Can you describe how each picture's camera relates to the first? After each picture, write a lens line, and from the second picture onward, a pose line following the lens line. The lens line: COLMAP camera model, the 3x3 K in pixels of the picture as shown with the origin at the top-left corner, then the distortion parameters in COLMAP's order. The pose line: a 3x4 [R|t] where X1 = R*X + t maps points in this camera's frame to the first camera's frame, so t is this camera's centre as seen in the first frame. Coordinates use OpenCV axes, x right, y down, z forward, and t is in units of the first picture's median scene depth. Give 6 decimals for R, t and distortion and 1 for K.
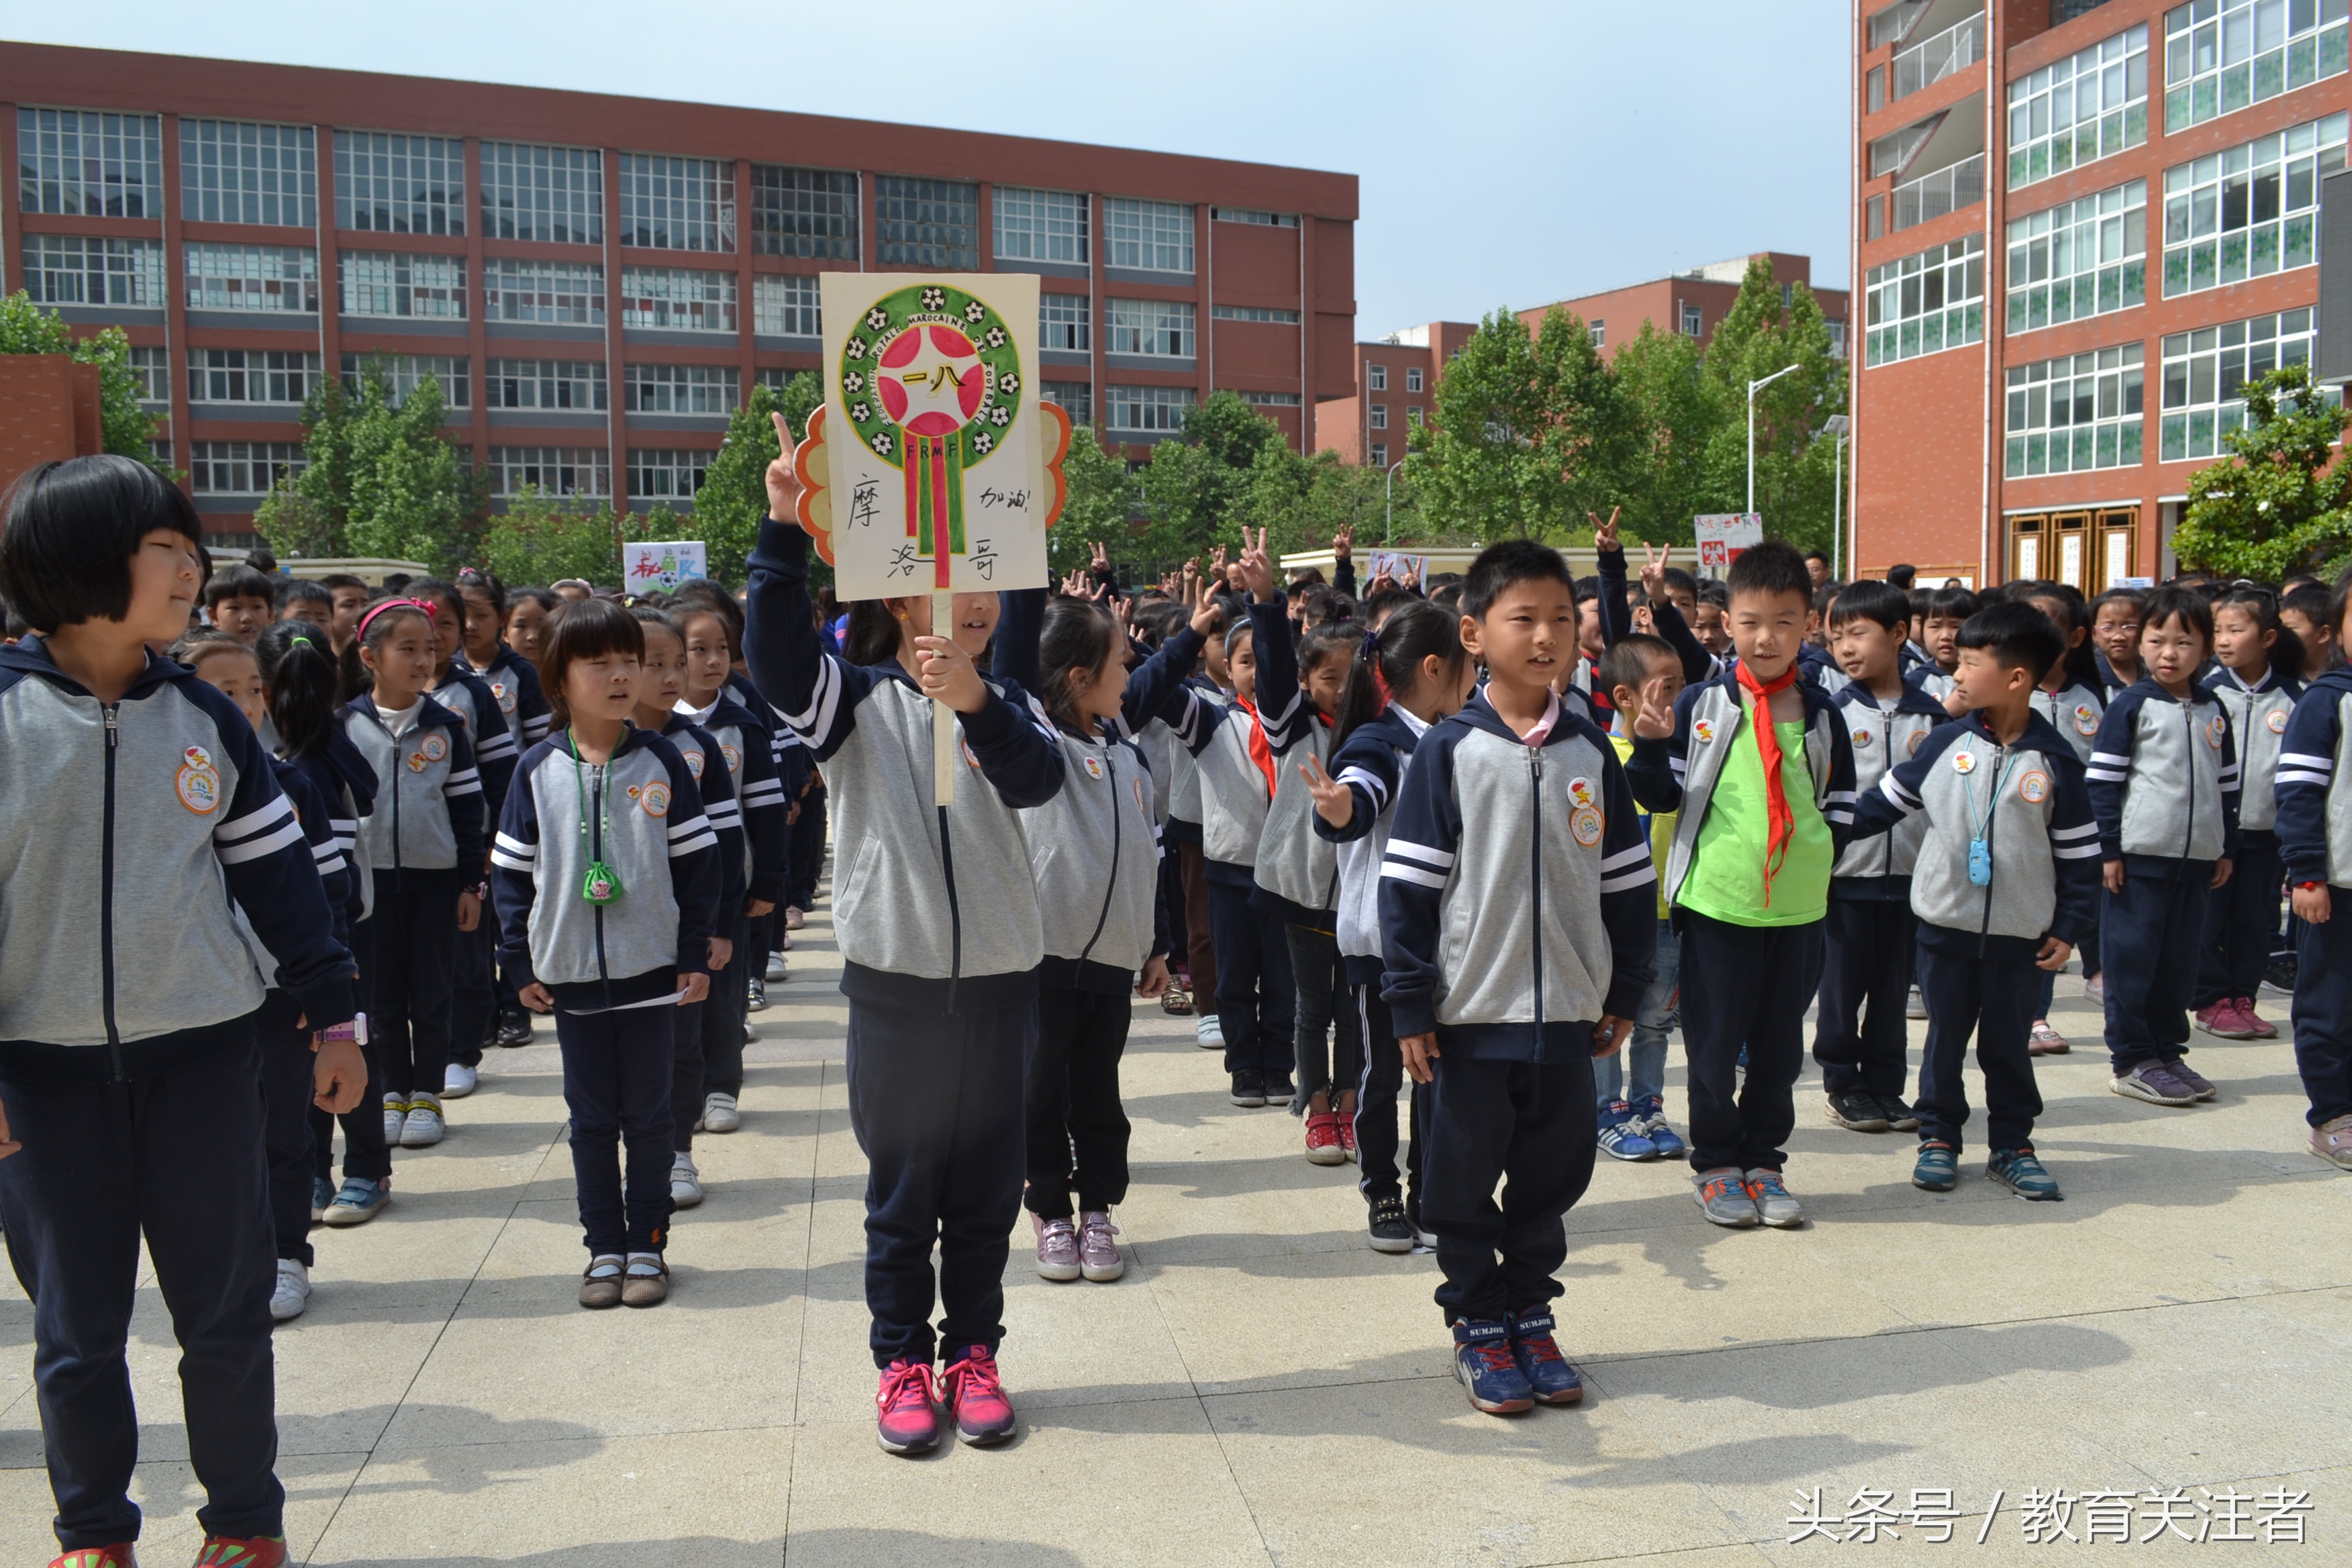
lens RADIAL K [[1897.3, 0, 1139.0], [0, 1897.3, 780.4], [0, 0, 1]] dist [-0.087752, 0.016667]
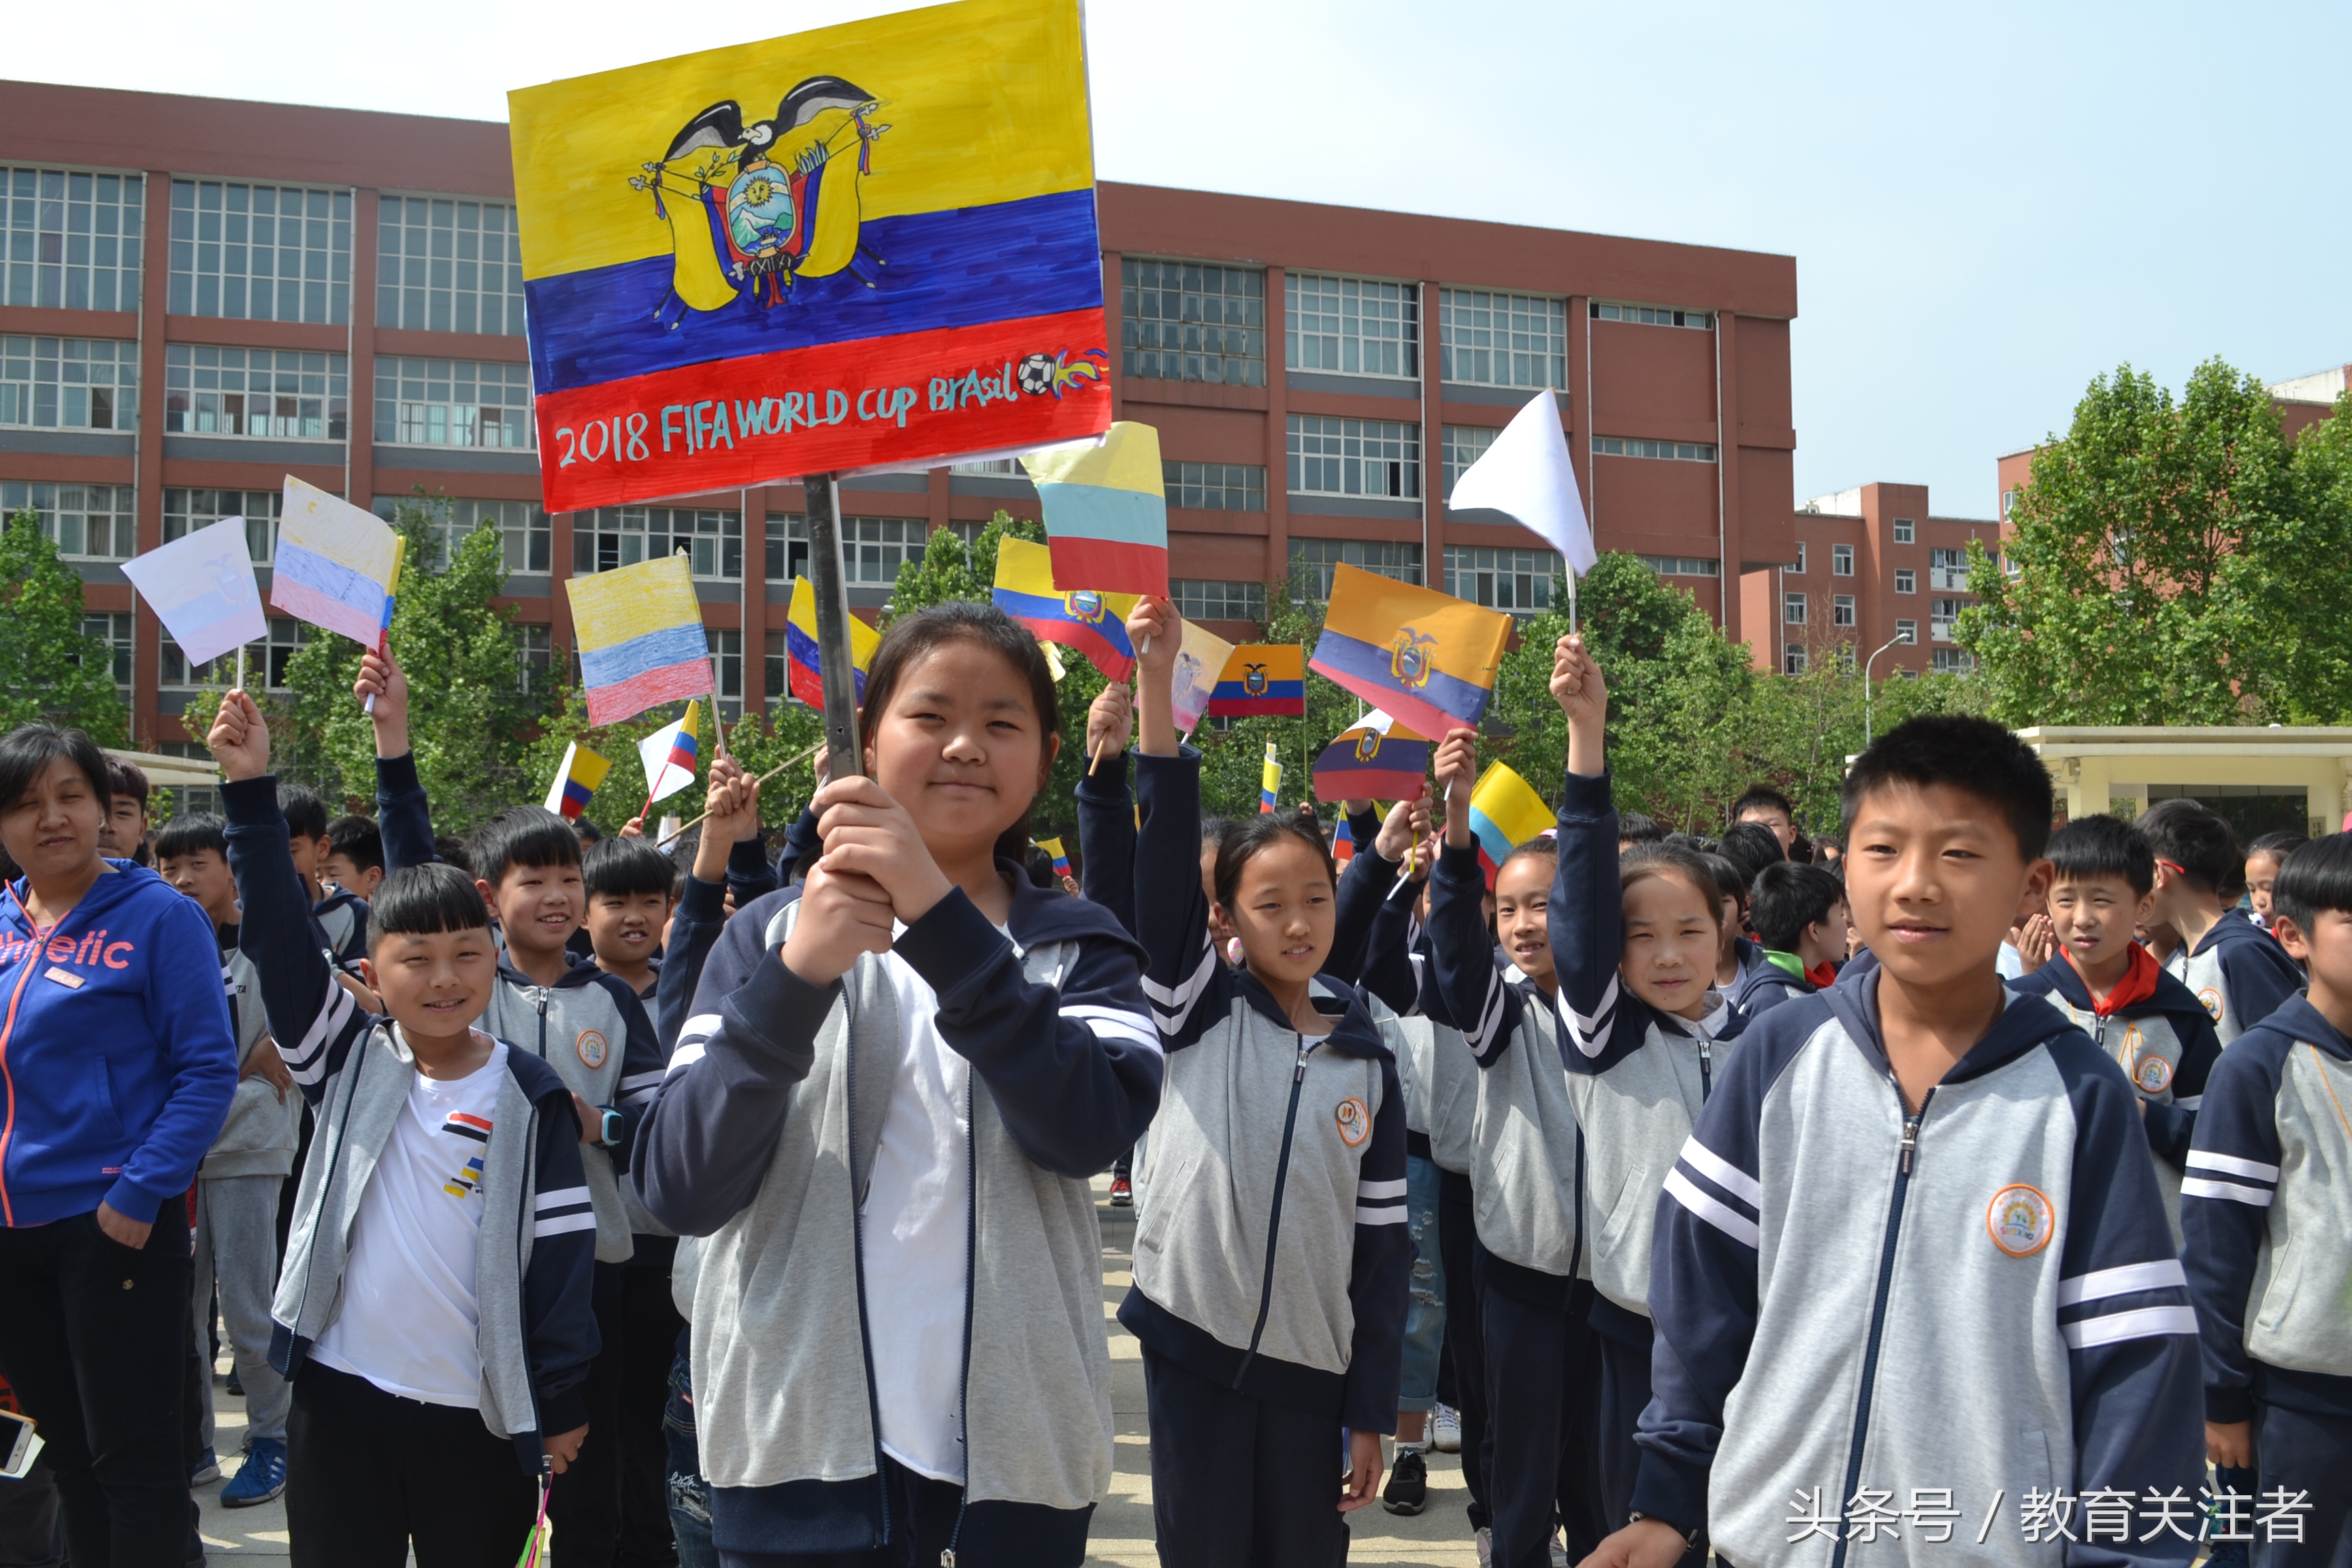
lens RADIAL K [[2088.3, 0, 1160.2], [0, 2088.3, 791.9], [0, 0, 1]] dist [-0.082976, 0.025931]
pose [[0.990774, 0.000483, -0.135527, -0.020227], [-0.017203, 0.992353, -0.122228, -0.024098], [0.134431, 0.123431, 0.983205, 0.272150]]
